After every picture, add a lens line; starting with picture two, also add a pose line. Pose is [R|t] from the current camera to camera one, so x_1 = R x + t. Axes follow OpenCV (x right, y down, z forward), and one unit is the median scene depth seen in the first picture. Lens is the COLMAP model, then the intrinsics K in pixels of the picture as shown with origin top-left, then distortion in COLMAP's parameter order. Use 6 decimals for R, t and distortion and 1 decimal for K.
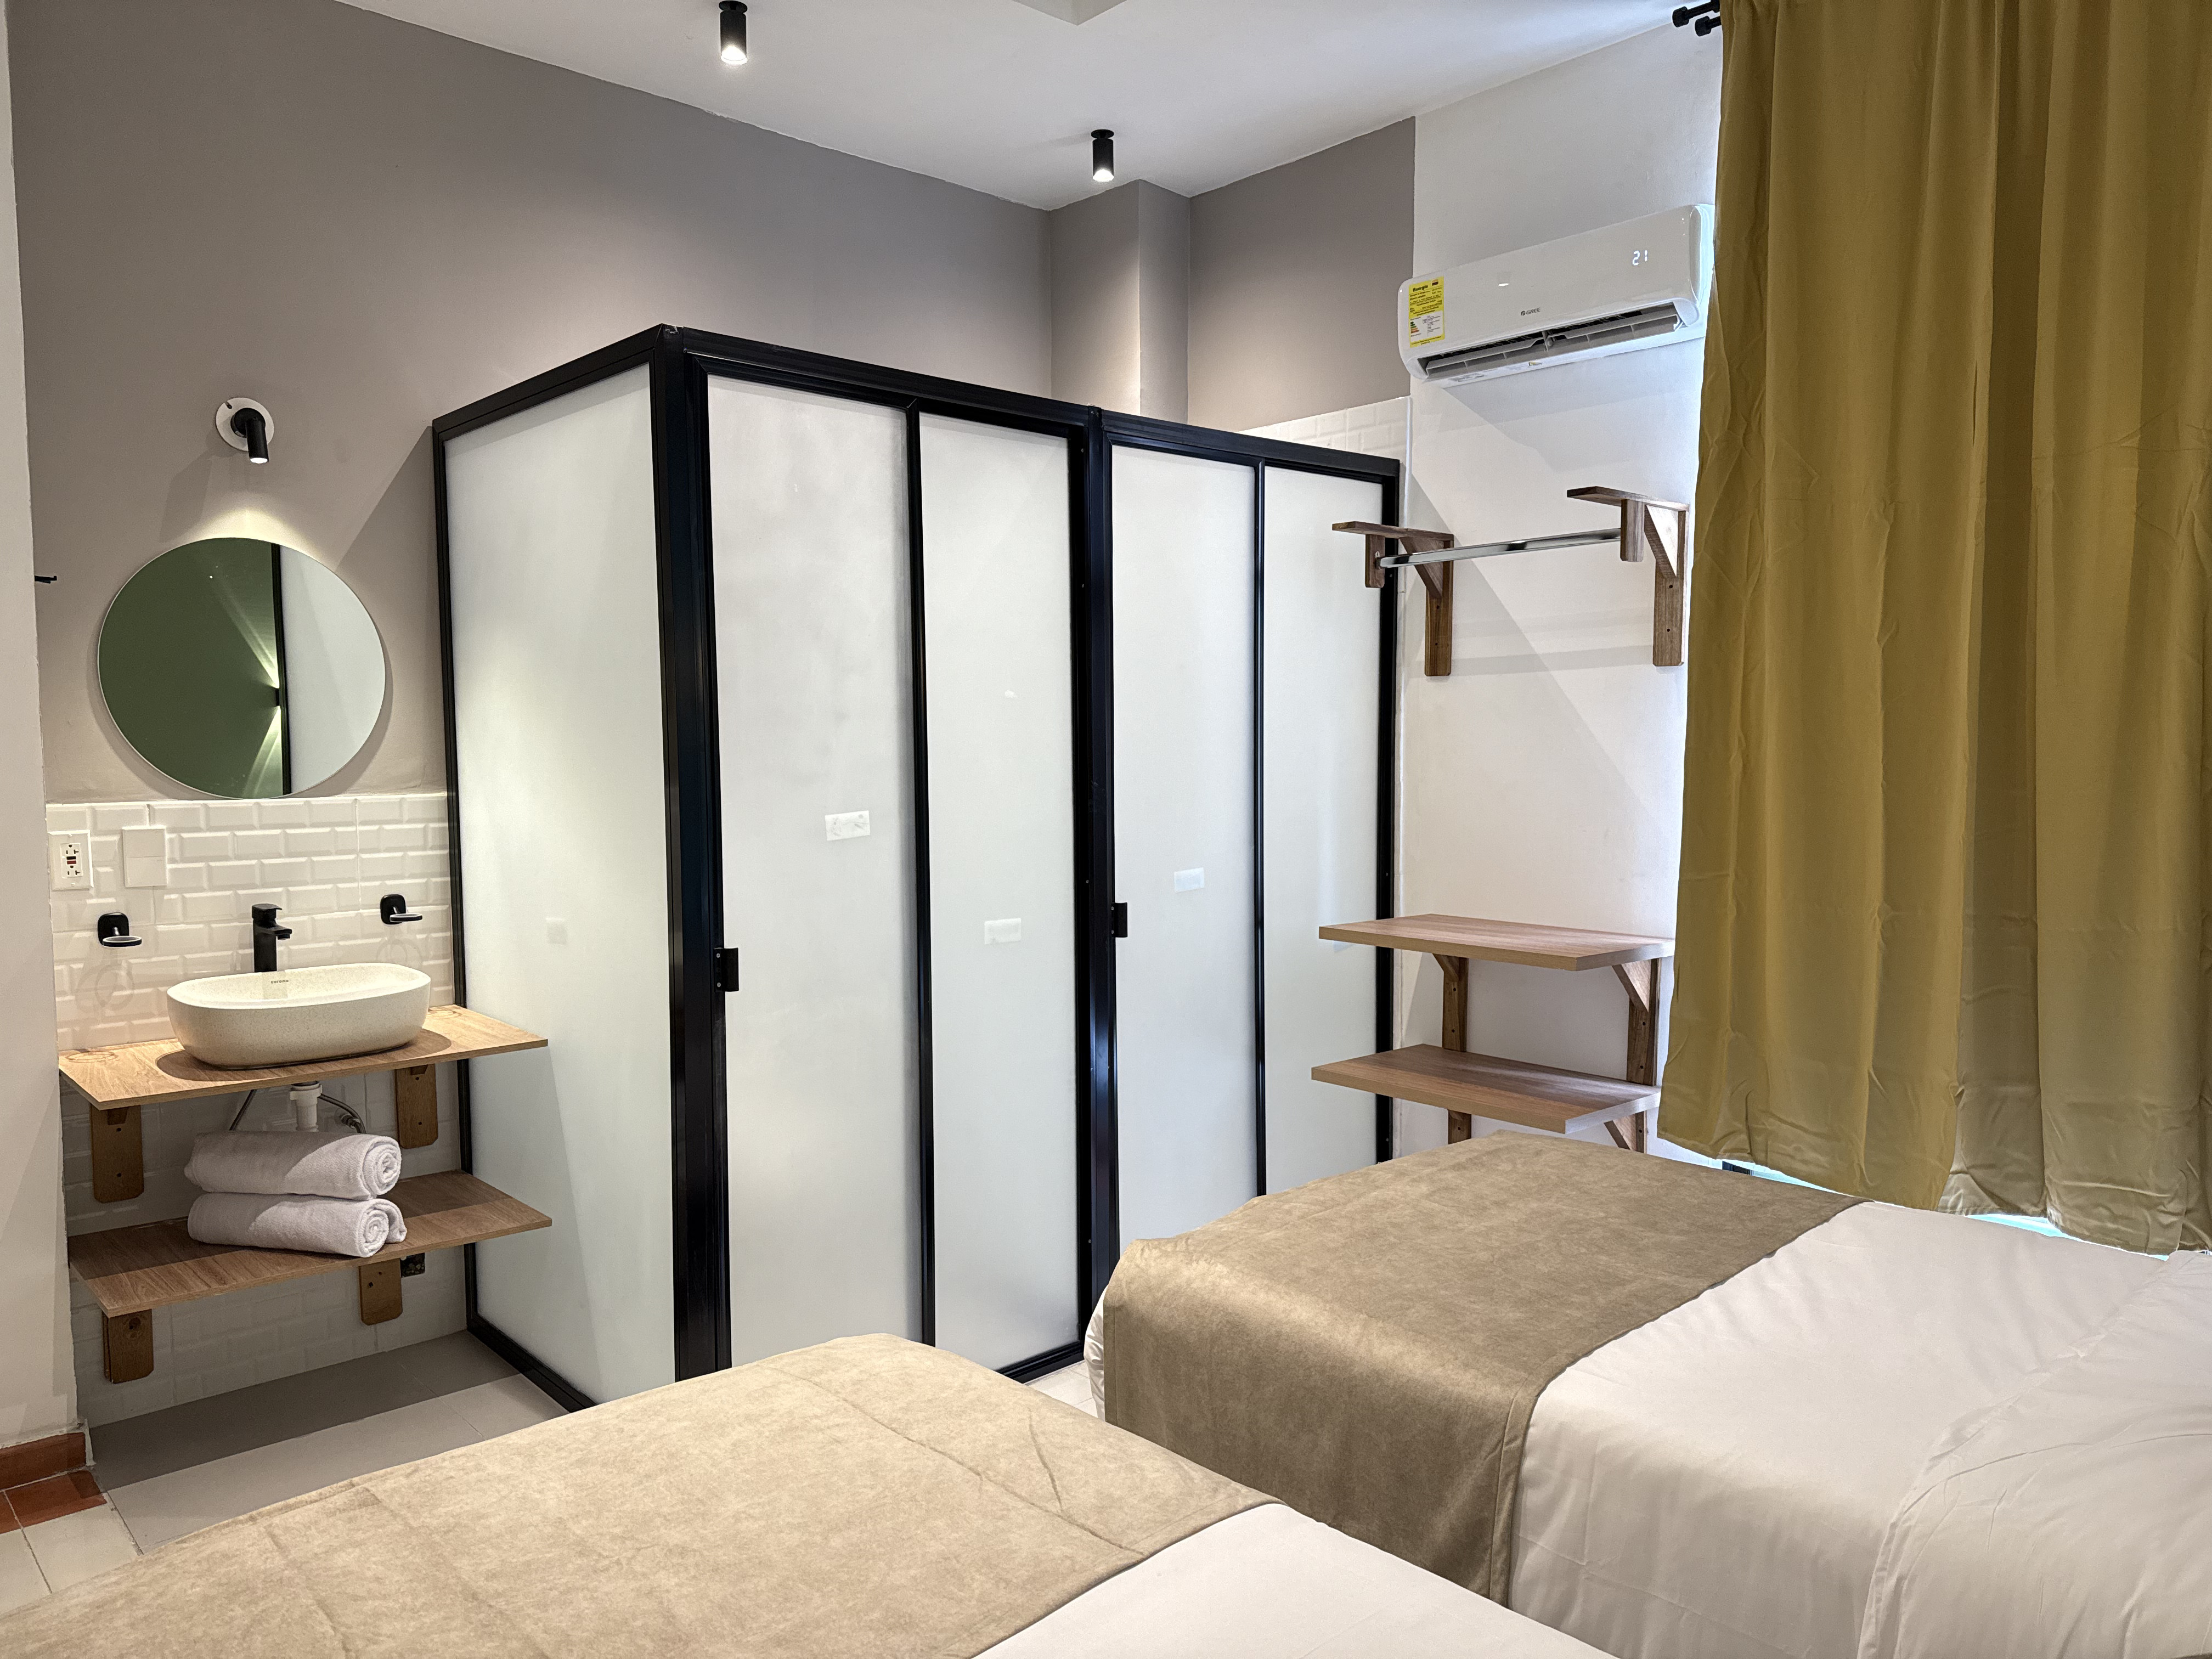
lens RADIAL K [[1551.5, 0, 1106.0], [0, 1551.5, 829.5], [0, 0, 1]] dist [0.025163, -0.028592]
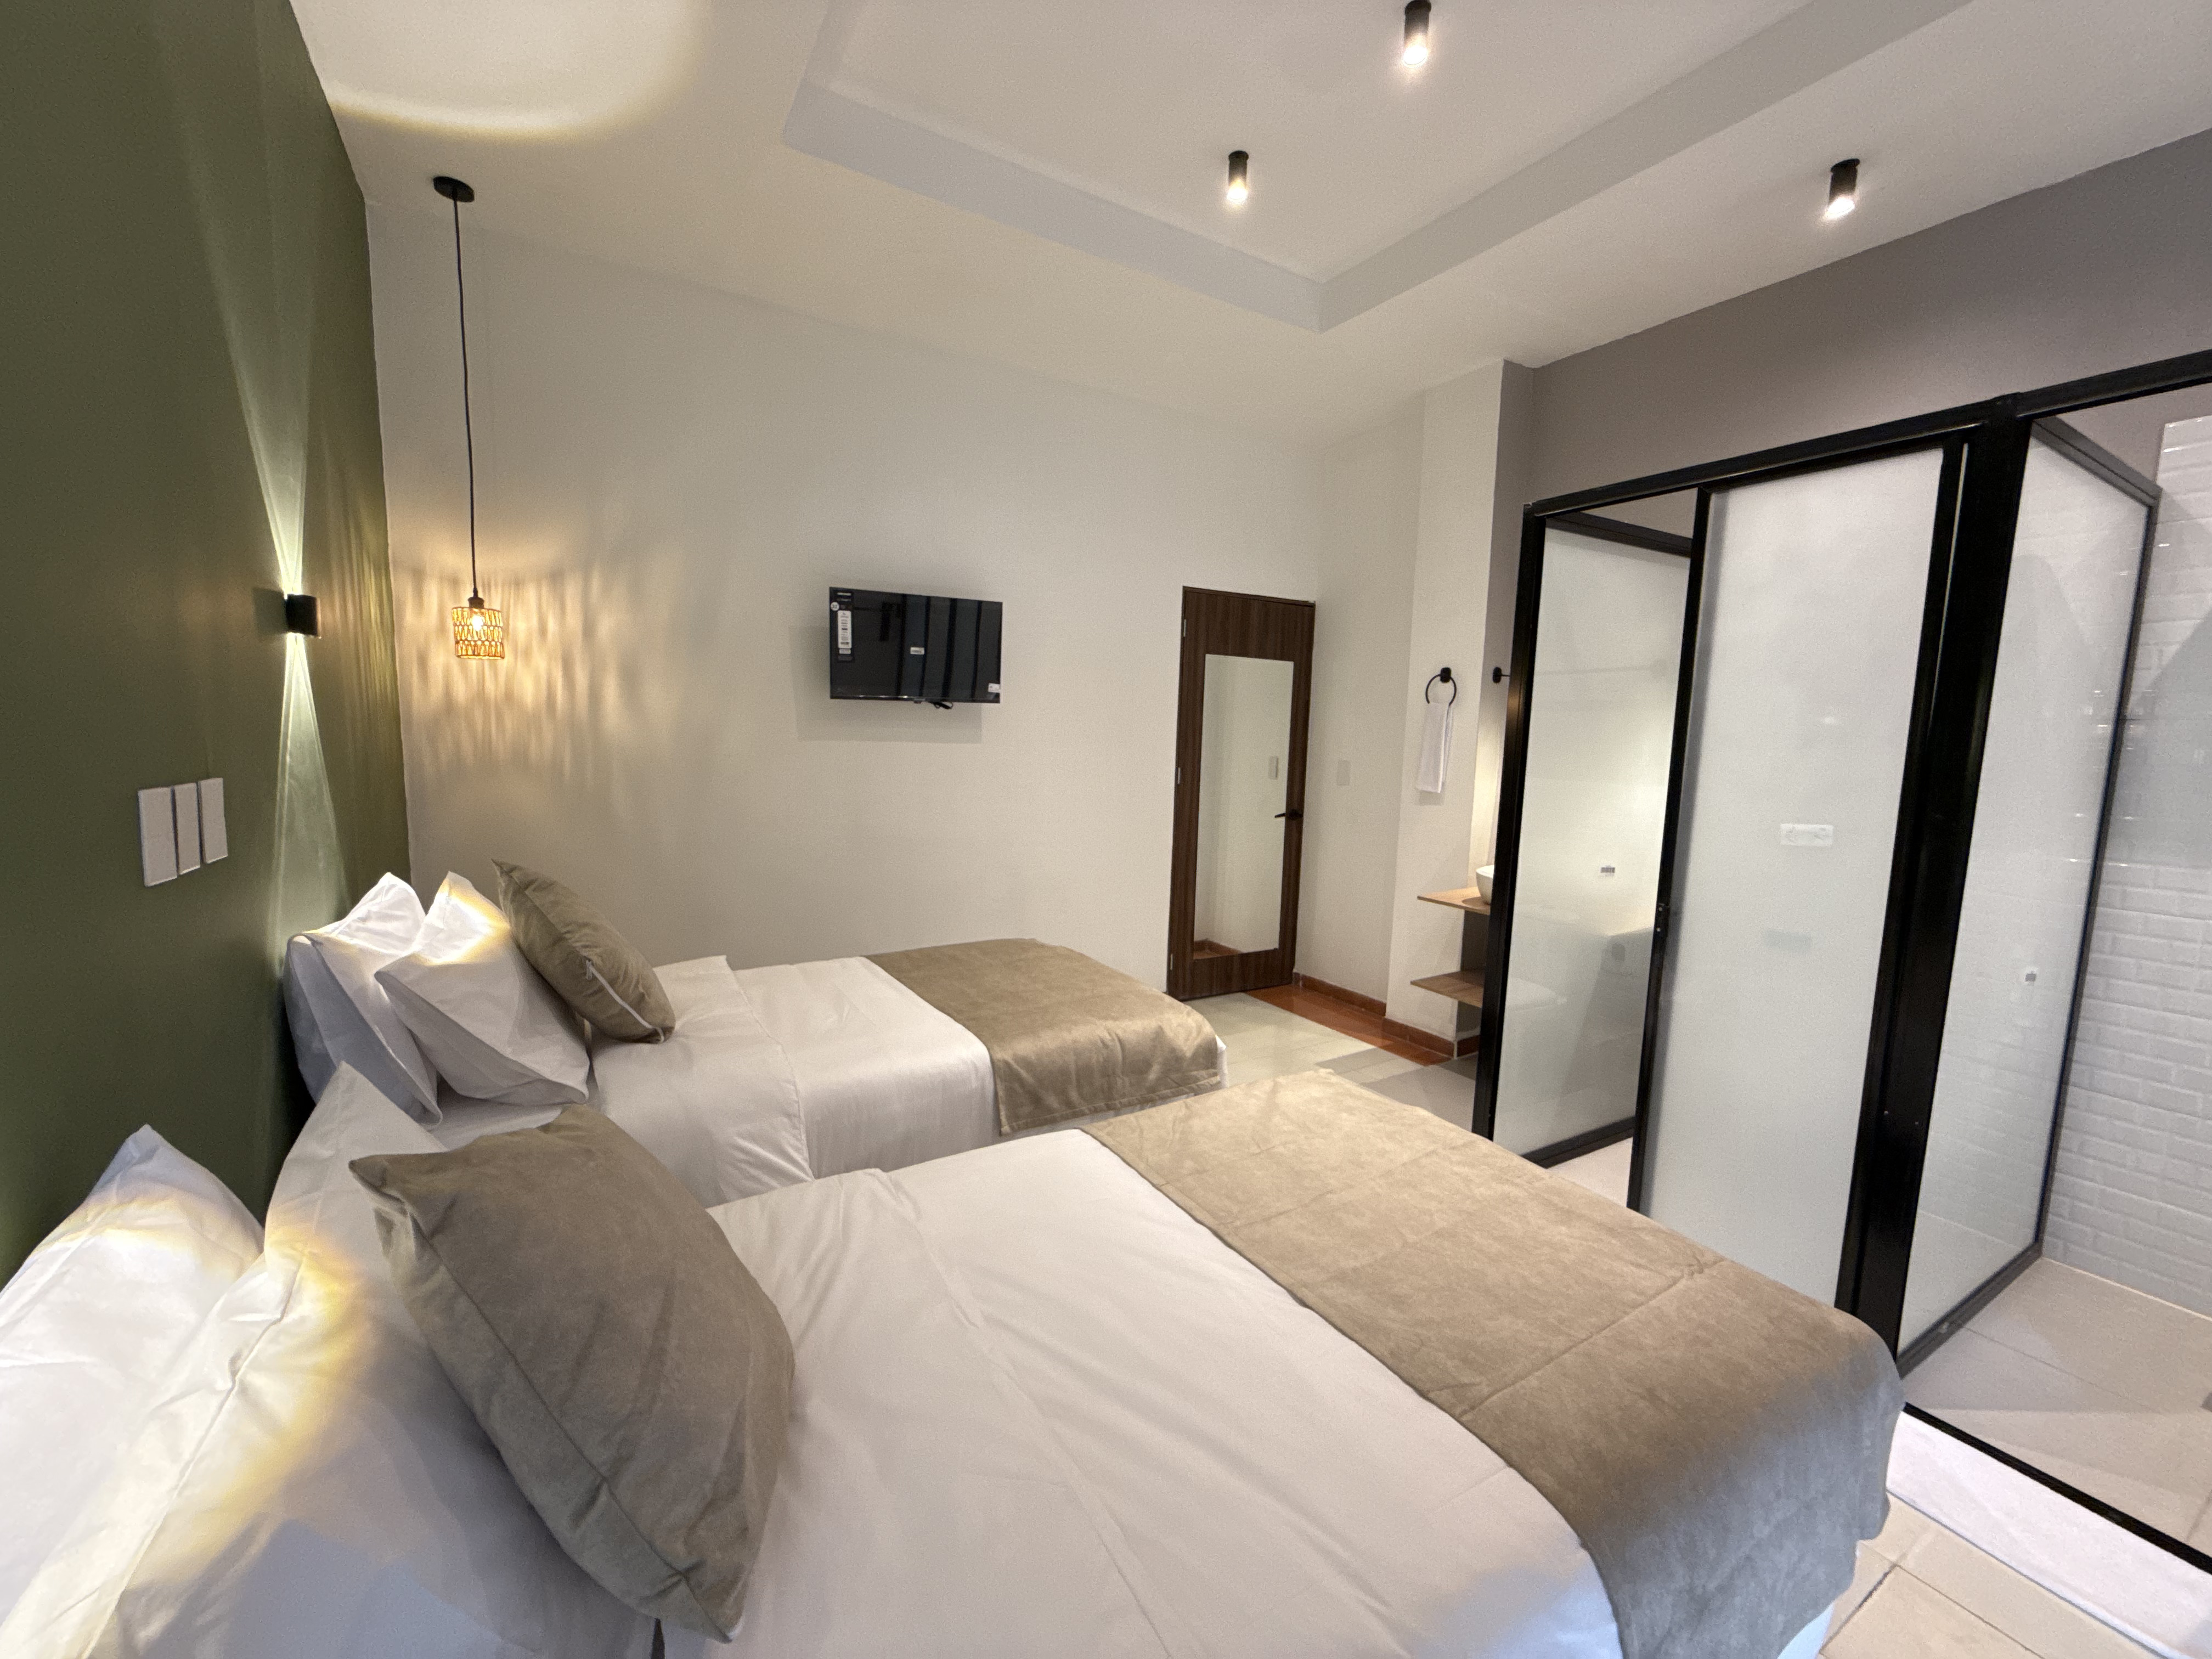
lens RADIAL K [[884.5, 0, 1099.7], [0, 884.5, 826.4], [0, 0, 1]] dist [-0.000039, 0.000145]
pose [[-0.192713, 0.112298, -0.974808, 0.749732], [-0.086571, 0.987610, 0.130888, -0.063983], [0.977429, 0.109613, -0.180604, 0.745900]]
